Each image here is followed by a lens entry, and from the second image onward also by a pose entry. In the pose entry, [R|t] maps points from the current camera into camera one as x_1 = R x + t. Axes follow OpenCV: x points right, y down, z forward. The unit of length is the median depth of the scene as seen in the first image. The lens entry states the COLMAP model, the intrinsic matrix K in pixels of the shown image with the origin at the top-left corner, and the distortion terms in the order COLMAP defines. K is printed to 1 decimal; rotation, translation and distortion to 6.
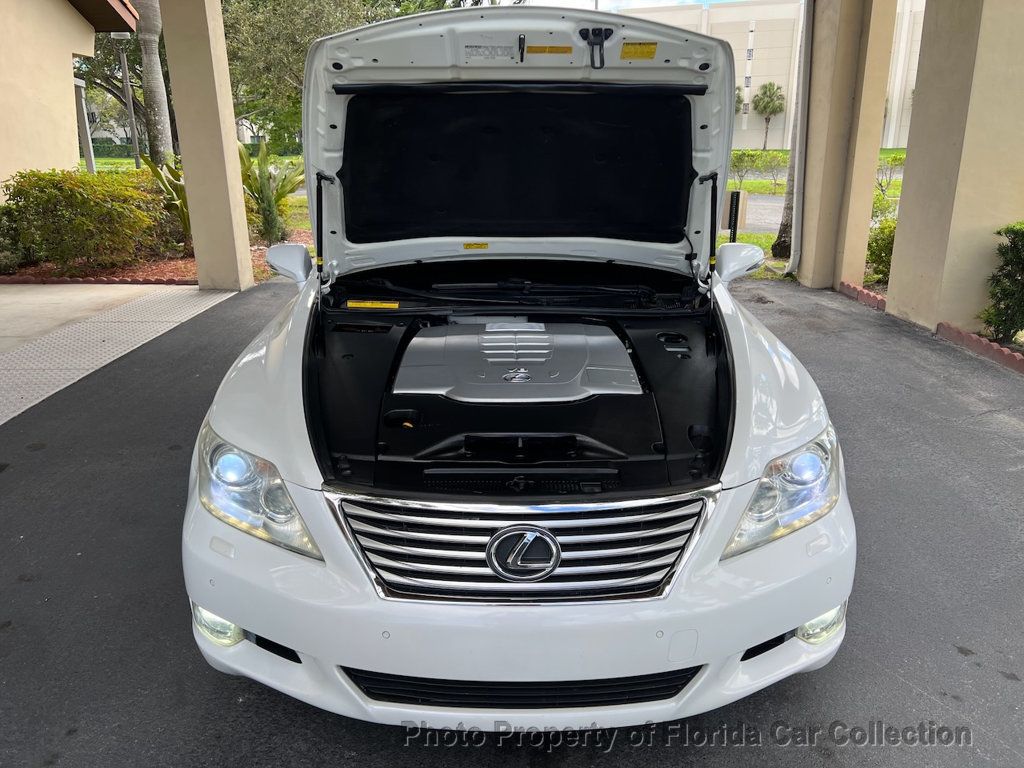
lens RADIAL K [[794.1, 0, 506.9], [0, 794.1, 382.4], [0, 0, 1]] dist [0.070970, -0.106125]
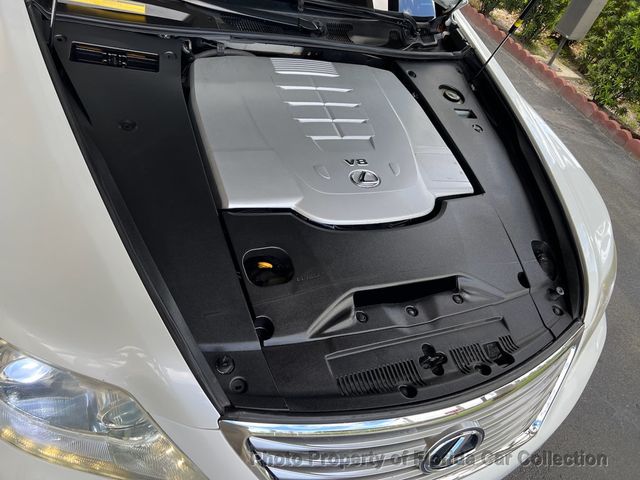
lens RADIAL K [[496.3, 0, 316.8], [0, 496.3, 239.0], [0, 0, 1]] dist [0.070970, -0.106125]
pose [[0.889708, -0.088450, 0.447880, -0.261256], [-0.149486, 0.870526, 0.468869, -0.180570], [-0.431363, -0.484108, 0.761292, 0.542819]]
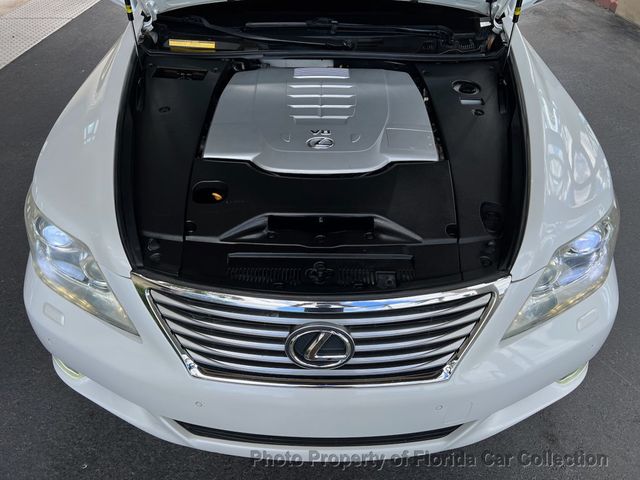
lens RADIAL K [[488.5, 0, 316.0], [0, 488.5, 240.1], [0, 0, 1]] dist [0.052767, -0.066131]
pose [[0.999817, 0.013515, -0.013515, 0.016500], [-0.007413, 0.925955, 0.377561, -0.123174], [0.017617, -0.377392, 0.925886, 0.324374]]
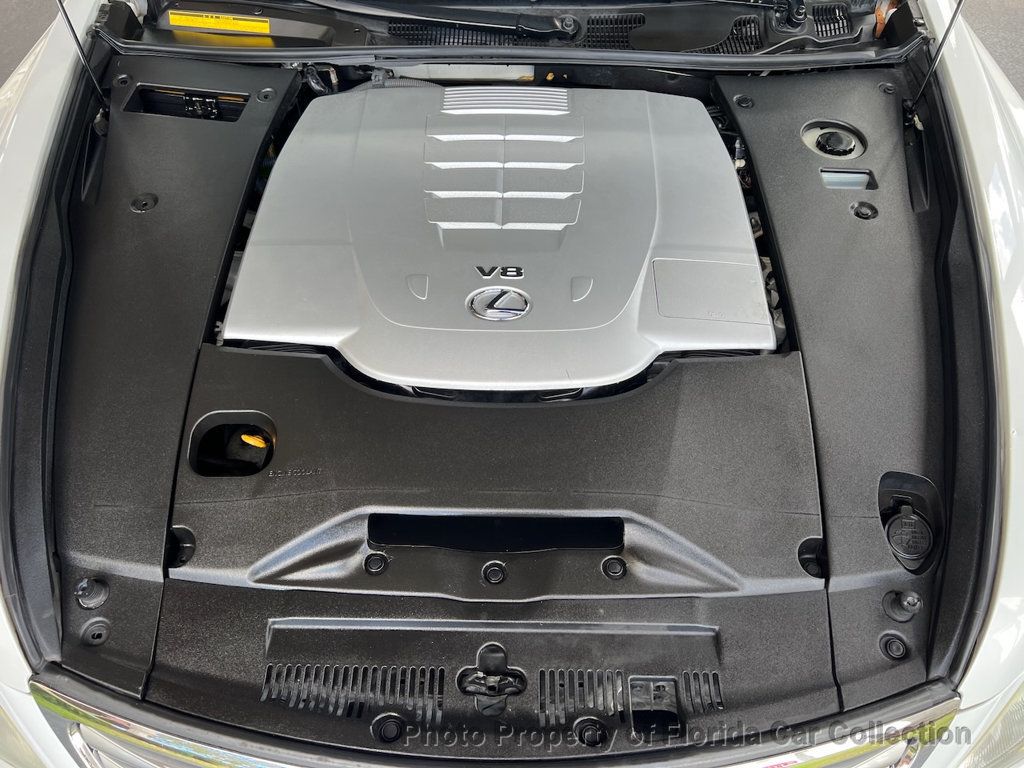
lens RADIAL K [[781.5, 0, 505.6], [0, 781.5, 384.1], [0, 0, 1]] dist [0.052767, -0.066131]
pose [[0.999670, 0.019008, -0.017279, 0.023889], [-0.007800, 0.865515, 0.500822, -0.176105], [0.024475, -0.500522, 0.865378, 0.553913]]
